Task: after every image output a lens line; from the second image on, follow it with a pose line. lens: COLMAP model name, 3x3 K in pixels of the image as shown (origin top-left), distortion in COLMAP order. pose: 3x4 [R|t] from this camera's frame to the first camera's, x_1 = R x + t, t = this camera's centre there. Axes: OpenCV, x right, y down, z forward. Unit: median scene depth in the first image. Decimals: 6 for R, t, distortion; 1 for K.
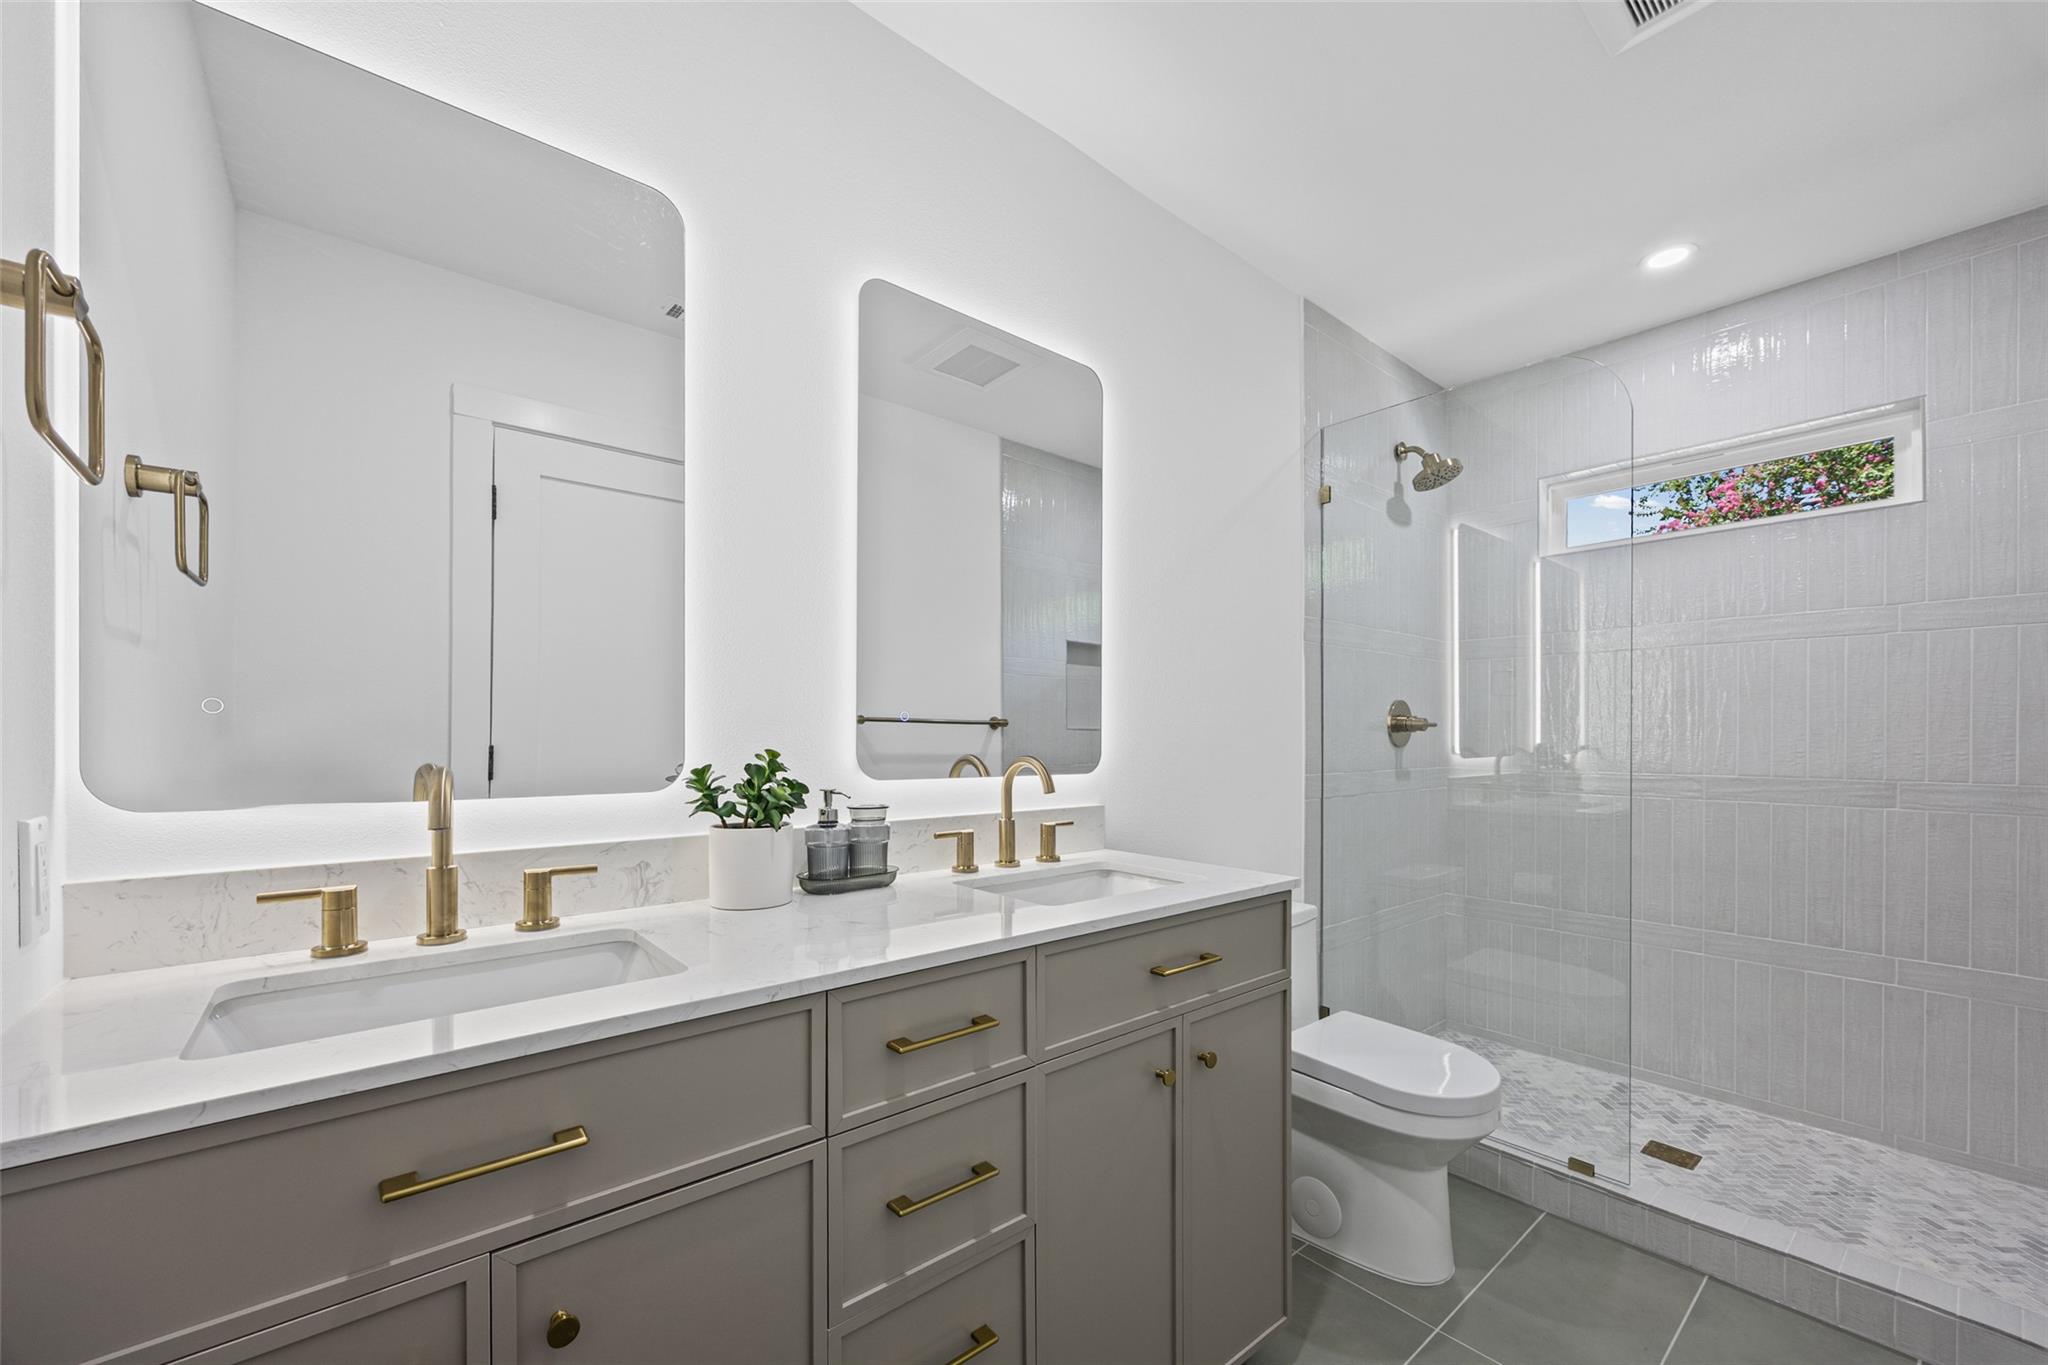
lens RADIAL K [[803.7, 0, 1025.2], [0, 803.7, 738.0], [0, 0, 1]] dist [-0.001113, -0.000091]
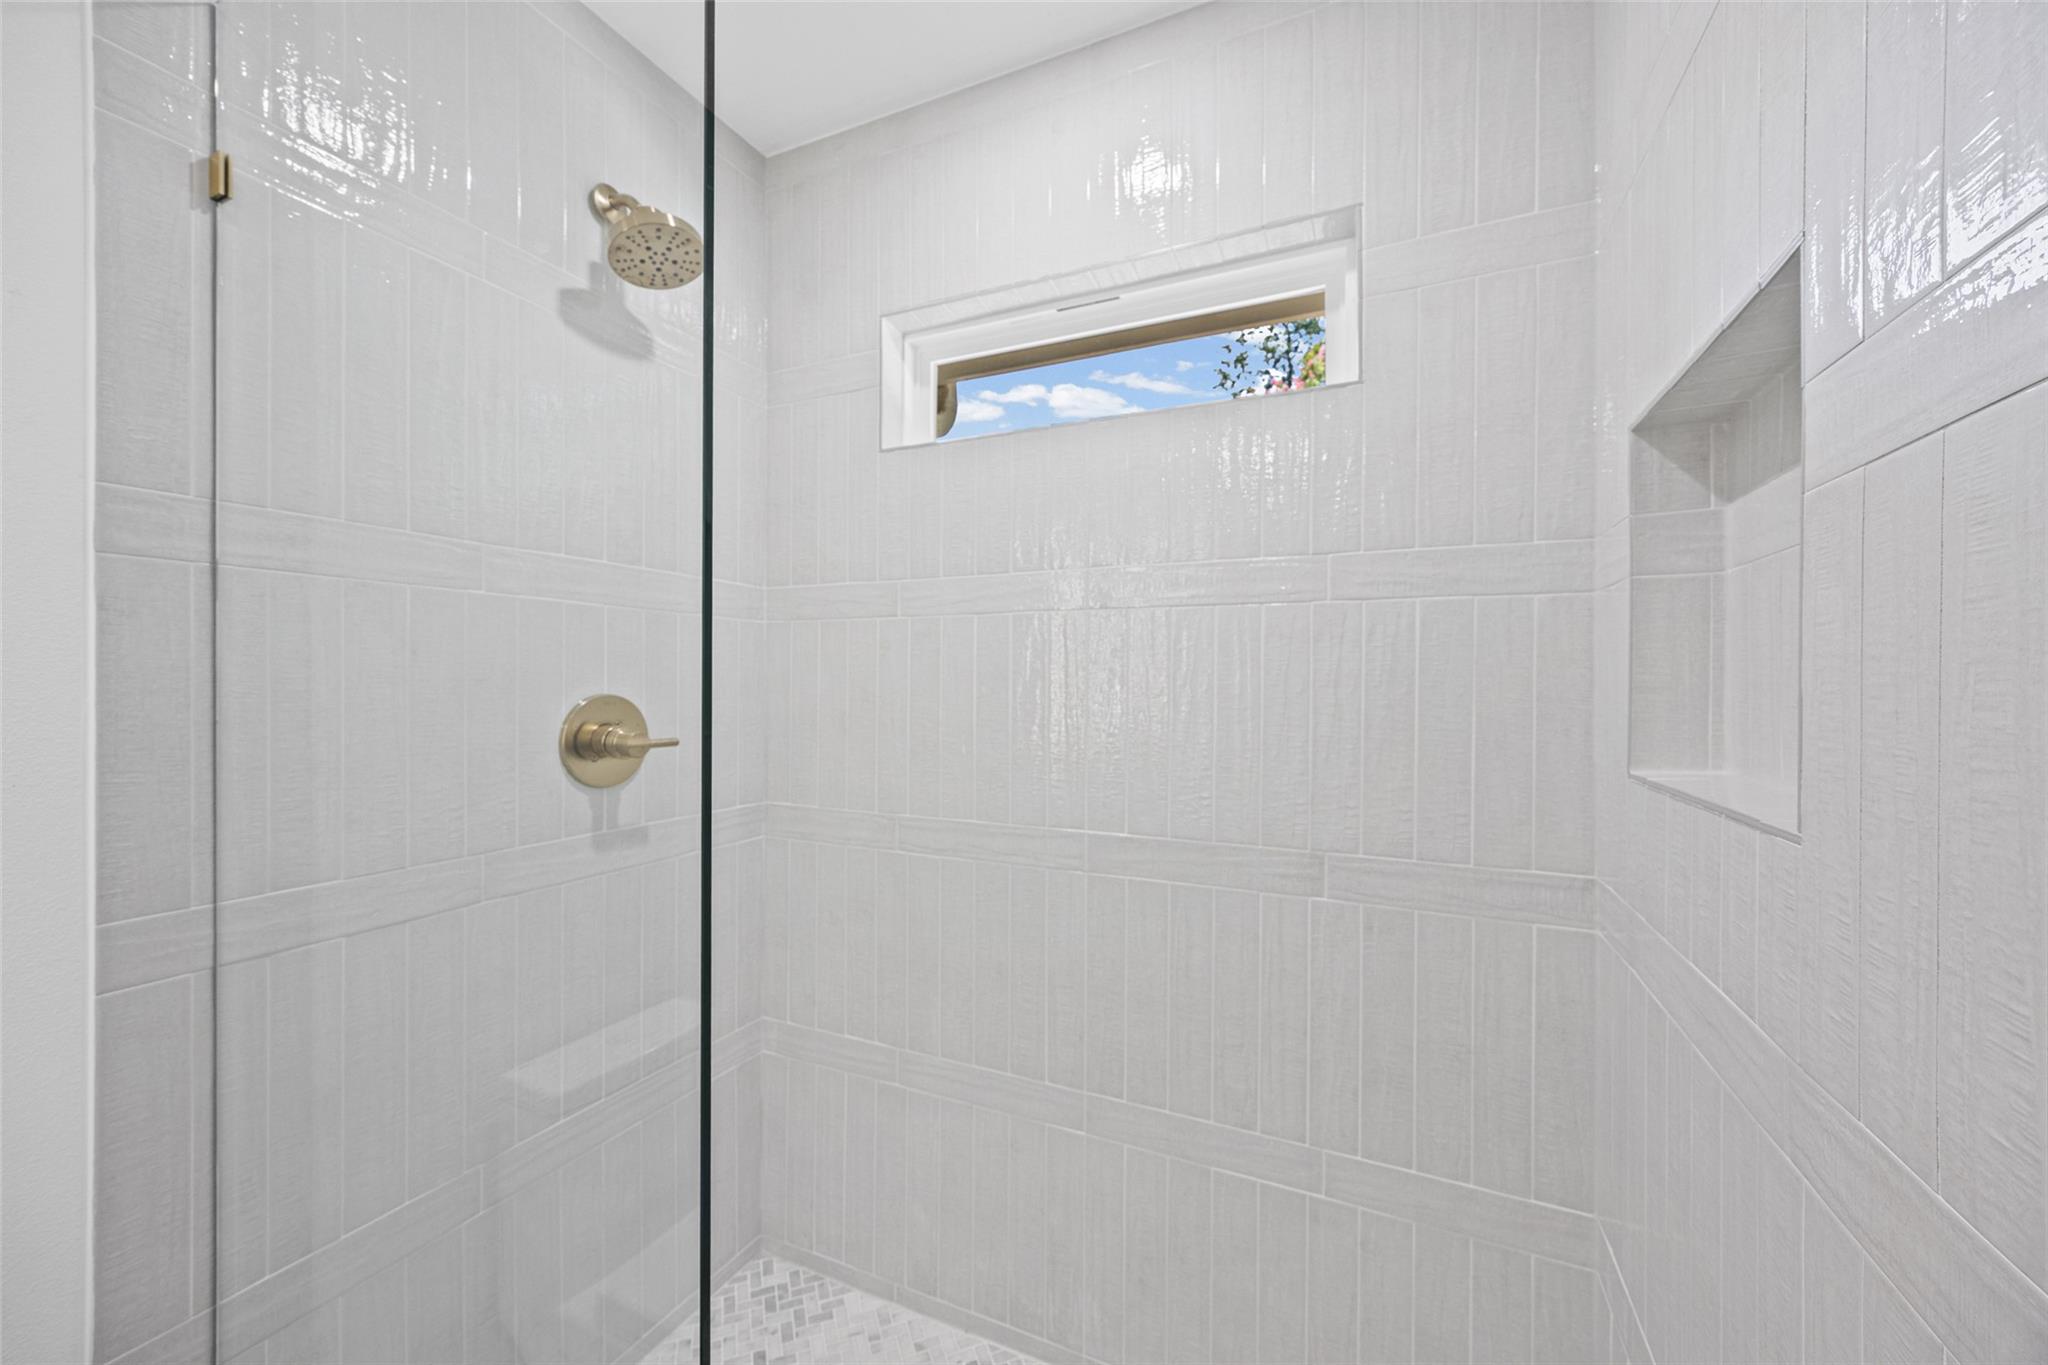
lens RADIAL K [[784.2, 0, 1017.5], [0, 784.2, 682.5], [0, 0, 1]] dist [0.000483, 0.000005]
pose [[0.909961, 0.002468, 0.414685, 0.629720], [-0.002651, 0.999996, -0.000134, -0.070049], [-0.414684, -0.000977, 0.909965, 0.558778]]
